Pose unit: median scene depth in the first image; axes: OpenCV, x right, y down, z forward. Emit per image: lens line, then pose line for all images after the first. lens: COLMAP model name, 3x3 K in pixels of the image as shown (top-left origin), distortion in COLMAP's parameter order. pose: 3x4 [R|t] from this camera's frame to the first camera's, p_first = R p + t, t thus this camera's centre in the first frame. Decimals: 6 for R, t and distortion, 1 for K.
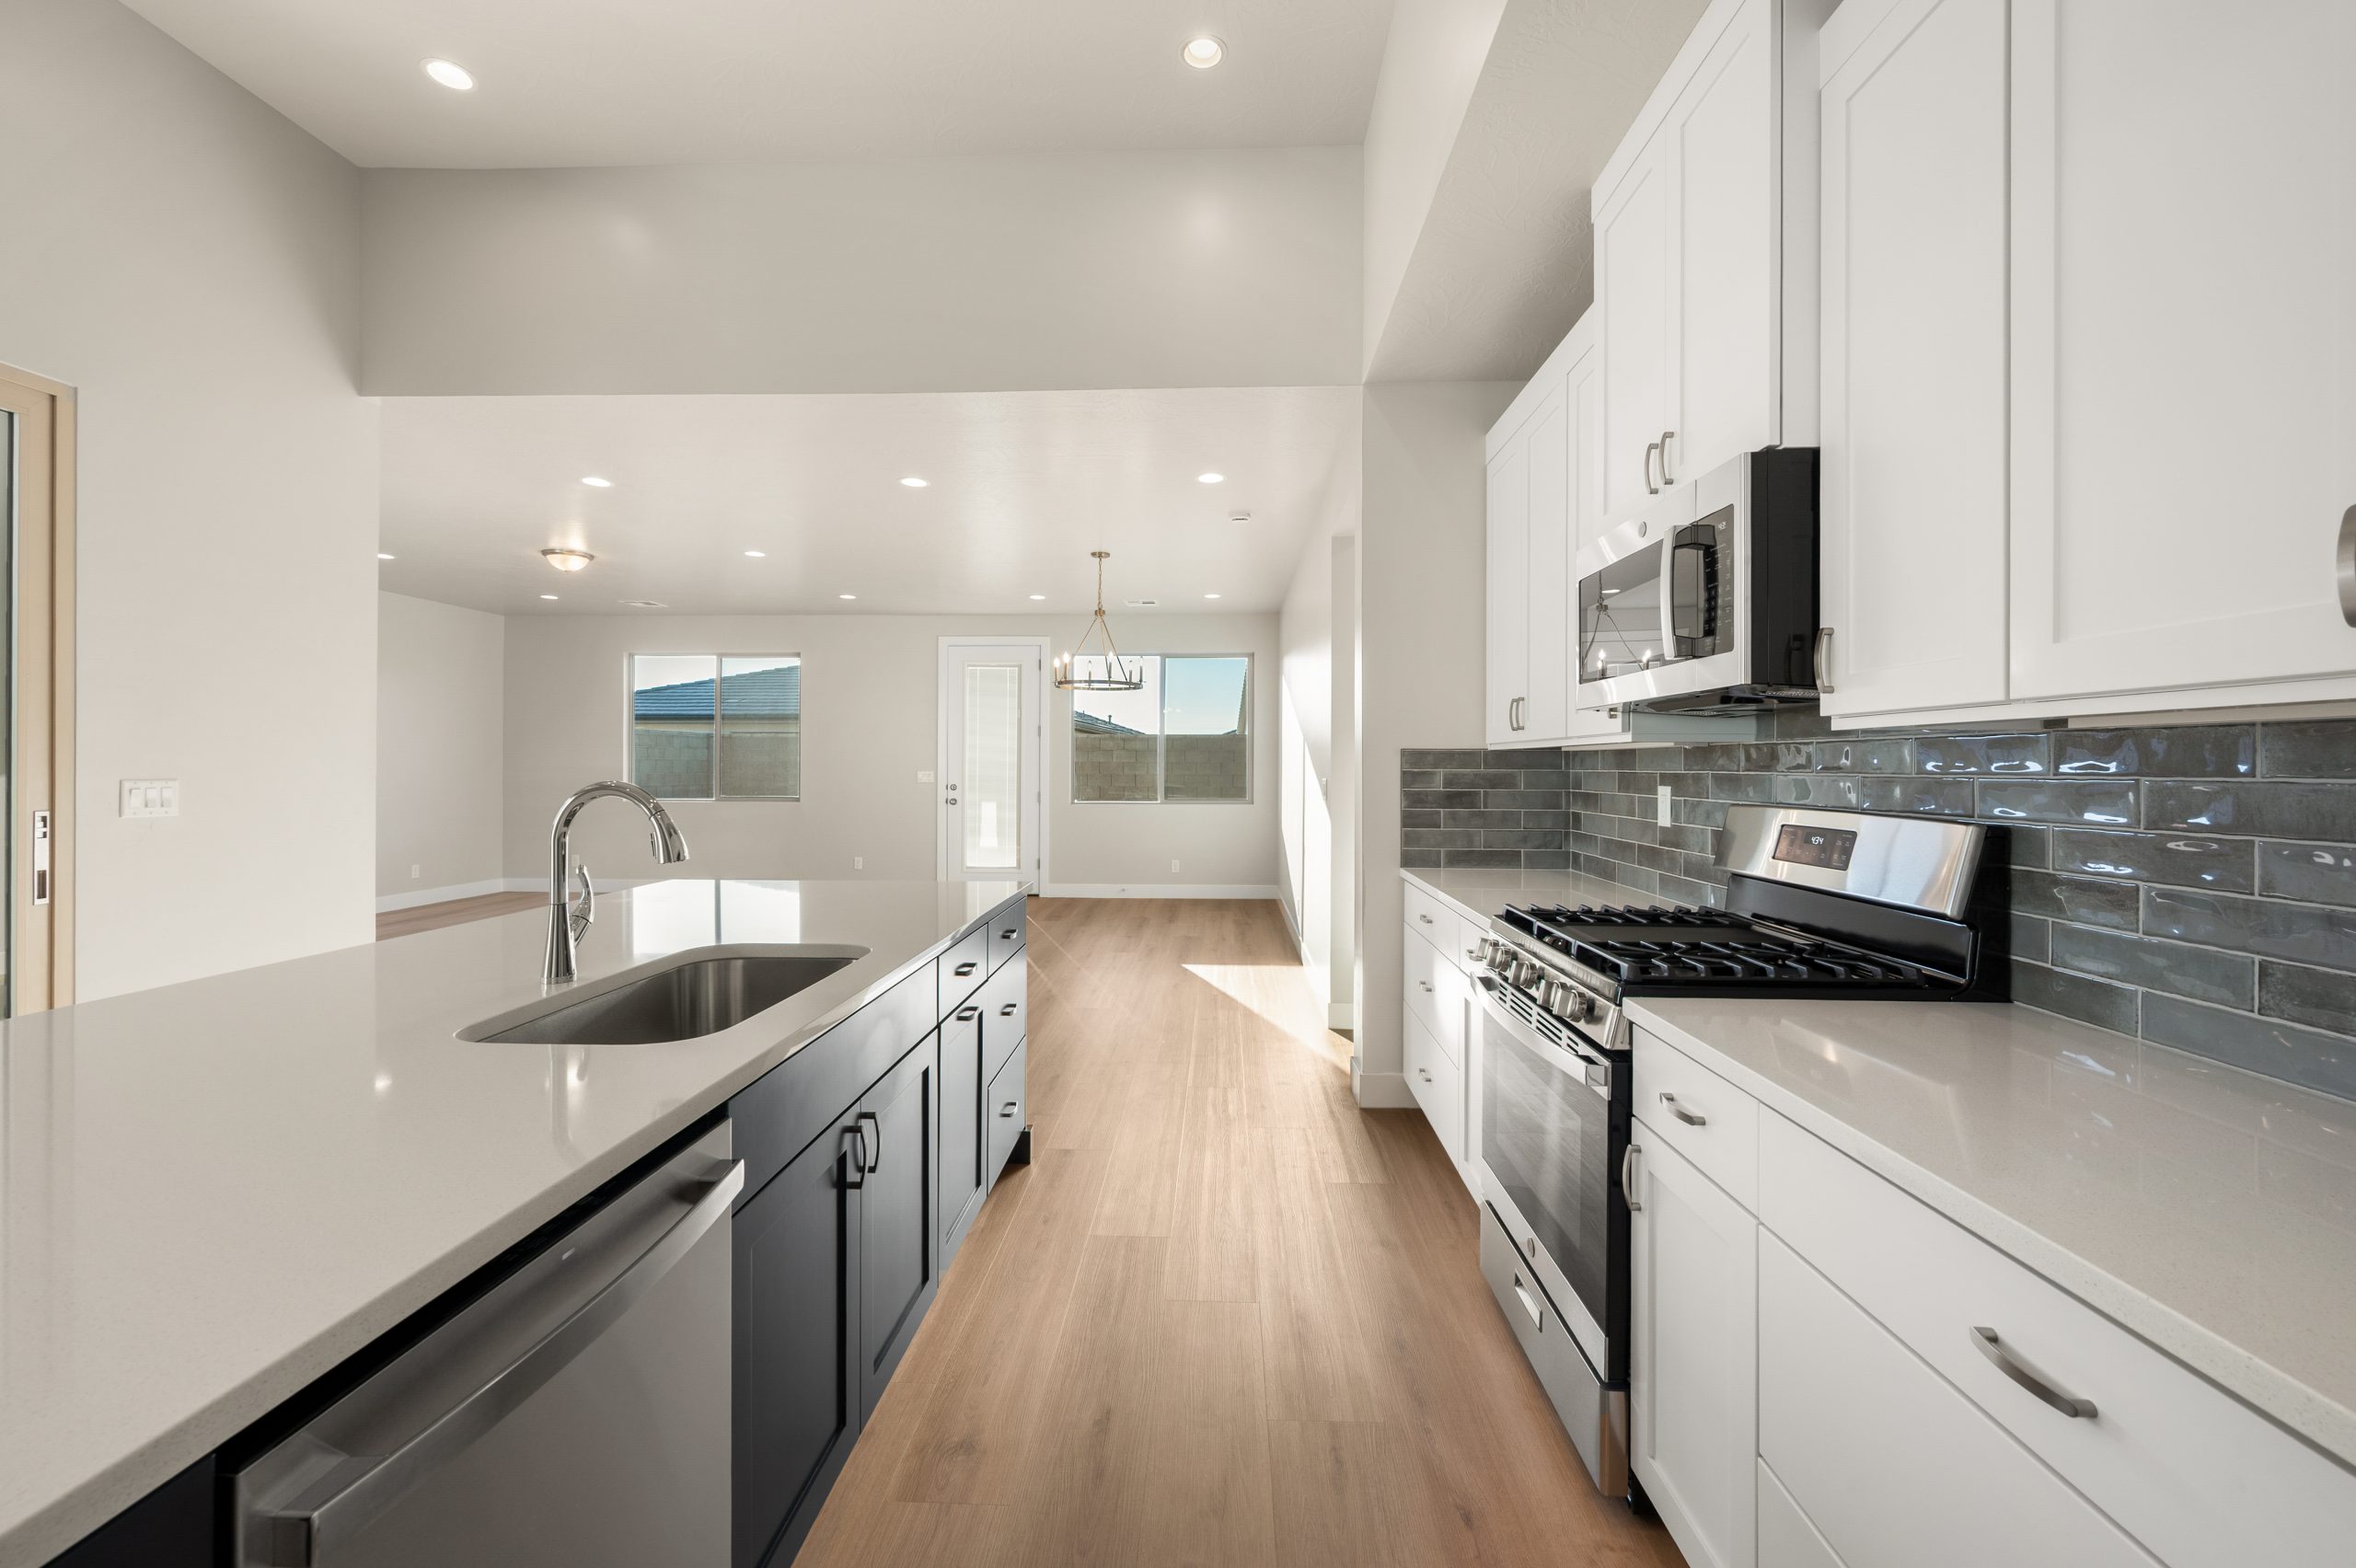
lens RADIAL K [[941.0, 0, 1171.4], [0, 941.0, 766.7], [0, 0, 1]] dist [-0.003098, 0.000056]
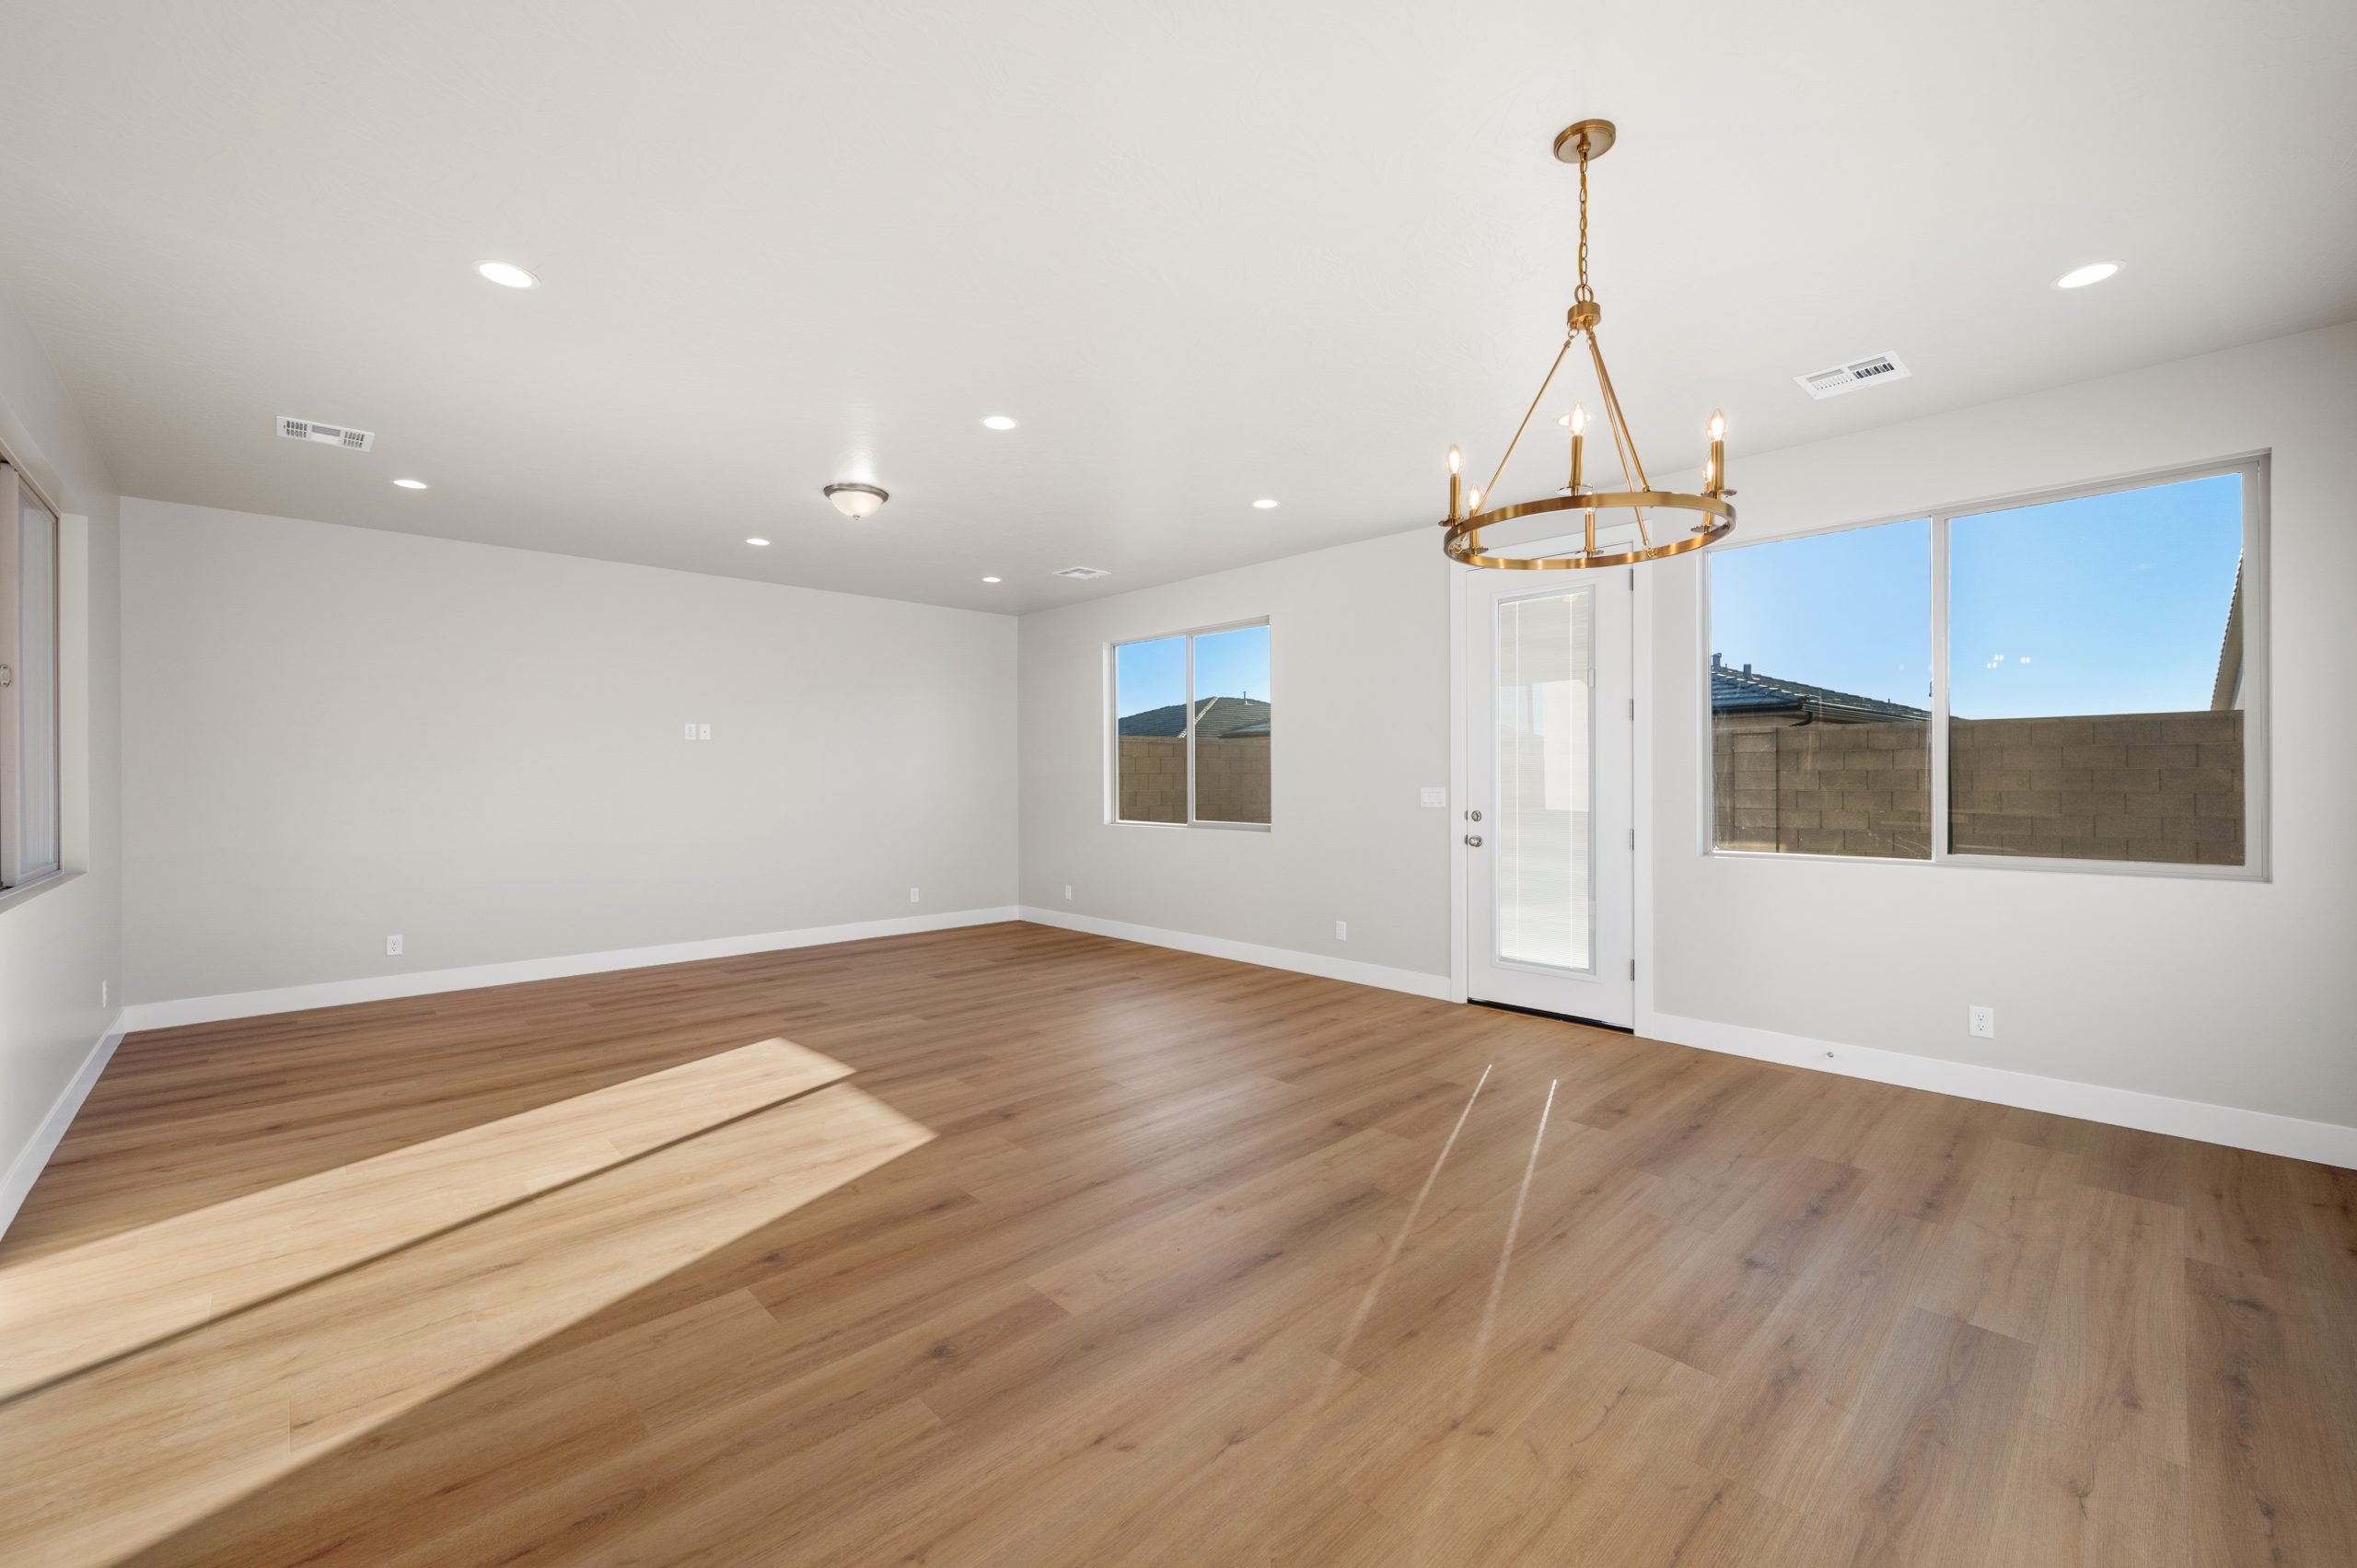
lens RADIAL K [[941.4, 0, 1186.6], [0, 941.4, 782.1], [0, 0, 1]] dist [-0.003098, 0.000056]
pose [[0.720476, -0.004145, -0.693468, 0.091214], [0.003304, 0.999991, -0.002544, 0.005006], [0.693472, -0.000458, 0.720483, 1.117176]]
